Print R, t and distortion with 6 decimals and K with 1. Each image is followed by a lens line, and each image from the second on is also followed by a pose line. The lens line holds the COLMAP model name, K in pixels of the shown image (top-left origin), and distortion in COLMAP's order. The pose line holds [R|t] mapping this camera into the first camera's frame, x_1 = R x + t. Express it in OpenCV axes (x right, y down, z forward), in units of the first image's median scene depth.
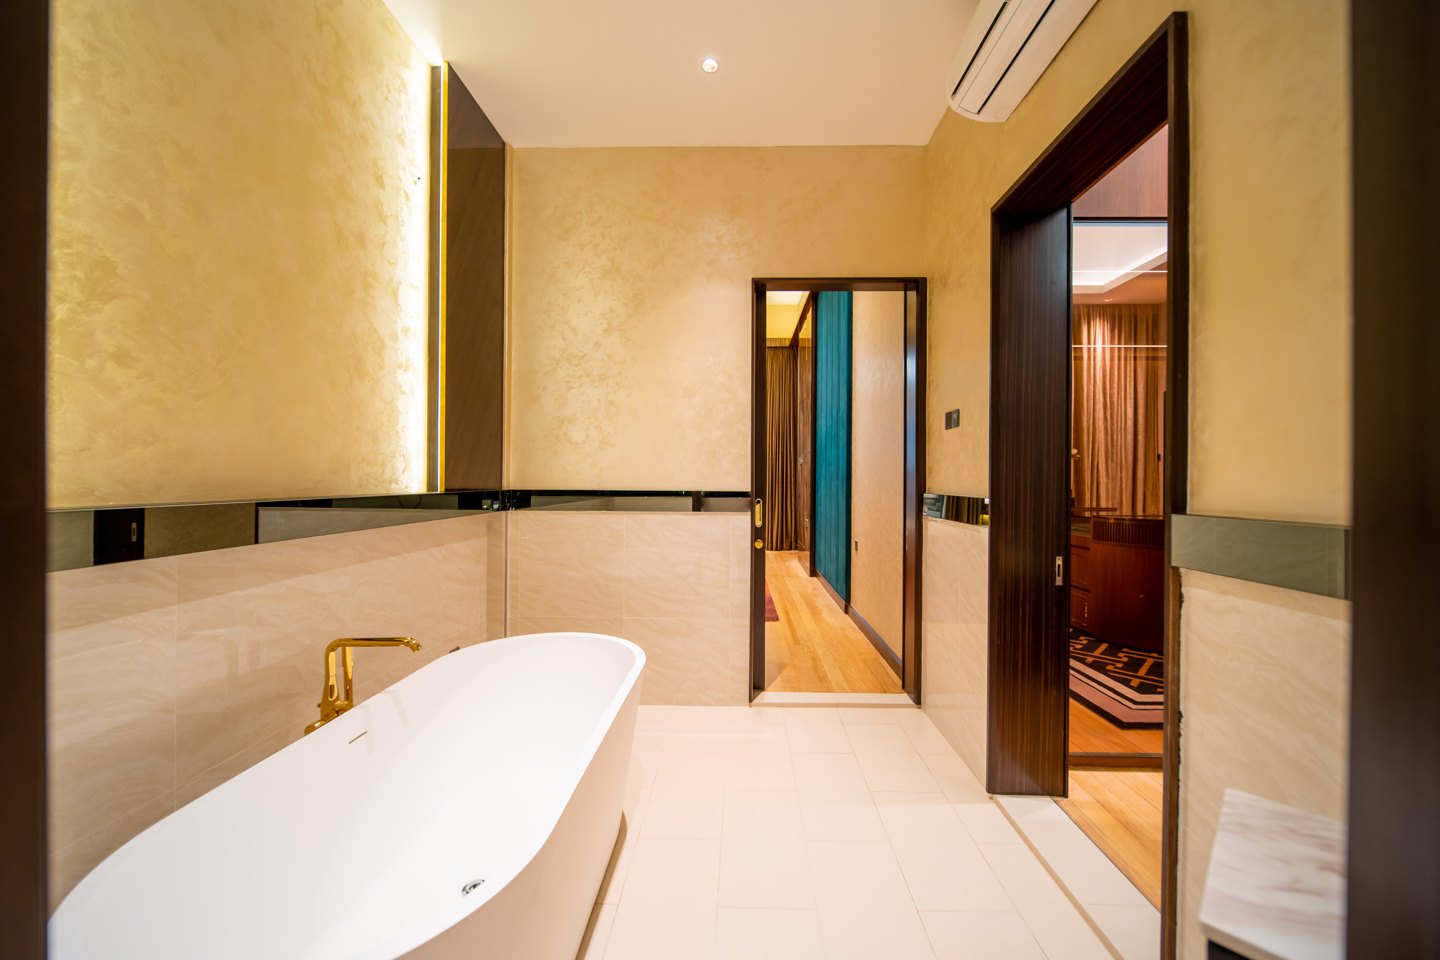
lens RADIAL K [[544.3, 0, 720.0], [0, 544.3, 480.0], [0, 0, 1]] dist [-0.002446, -0.000328]
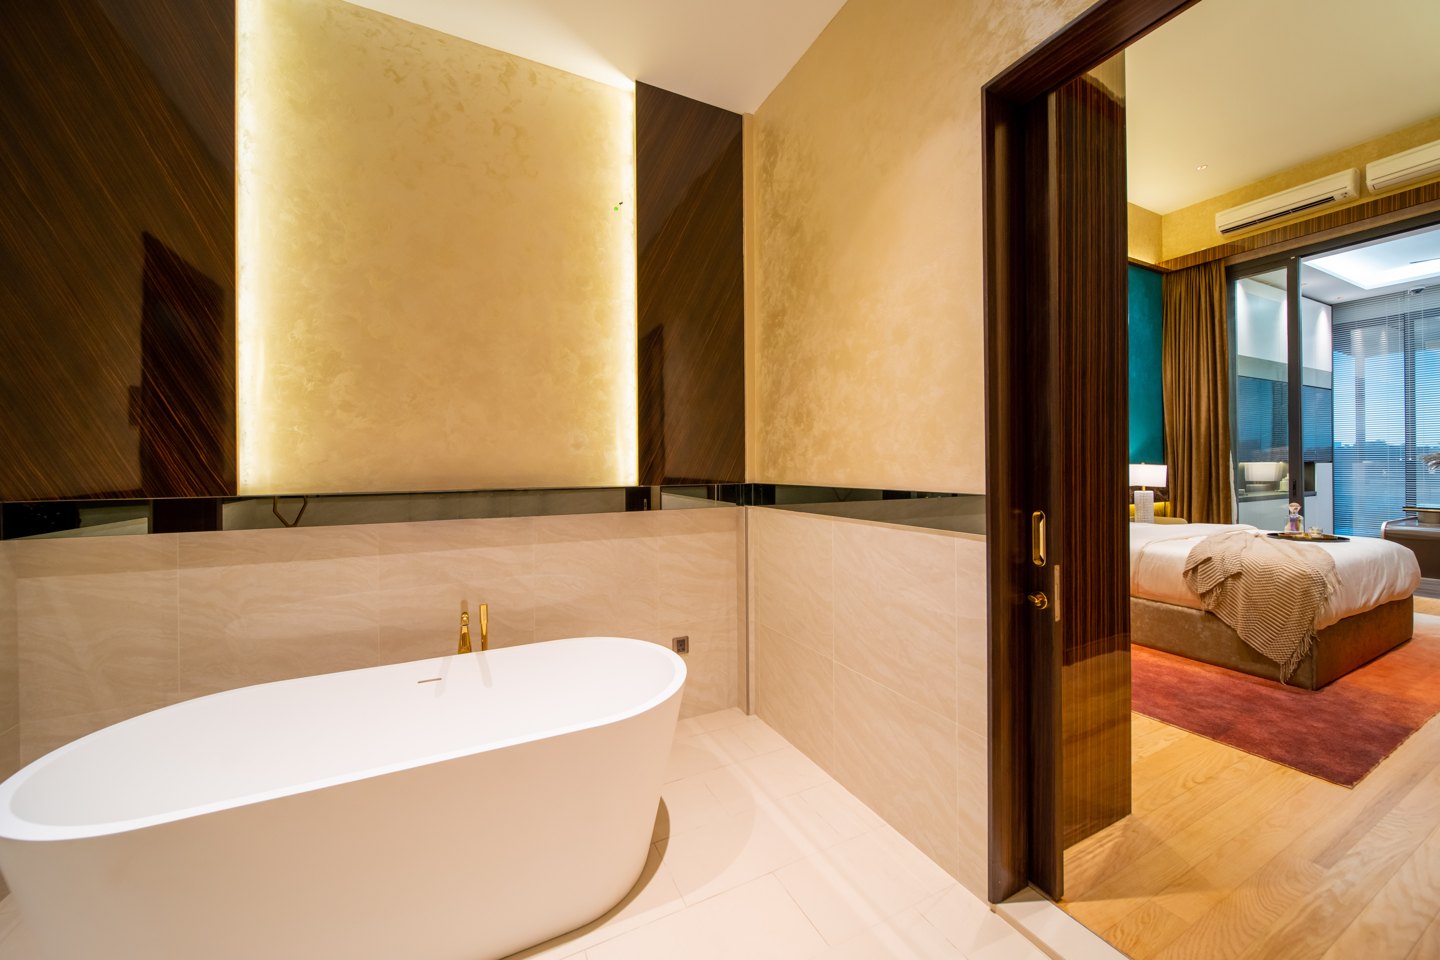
lens RADIAL K [[519.8, 0, 716.1], [0, 519.8, 466.8], [0, 0, 1]] dist [0.000213, -0.002034]
pose [[0.463390, -0.008963, -0.886109, 0.641469], [0.008800, 0.999946, -0.005513, -0.011318], [0.886111, -0.005243, 0.463444, 0.915730]]
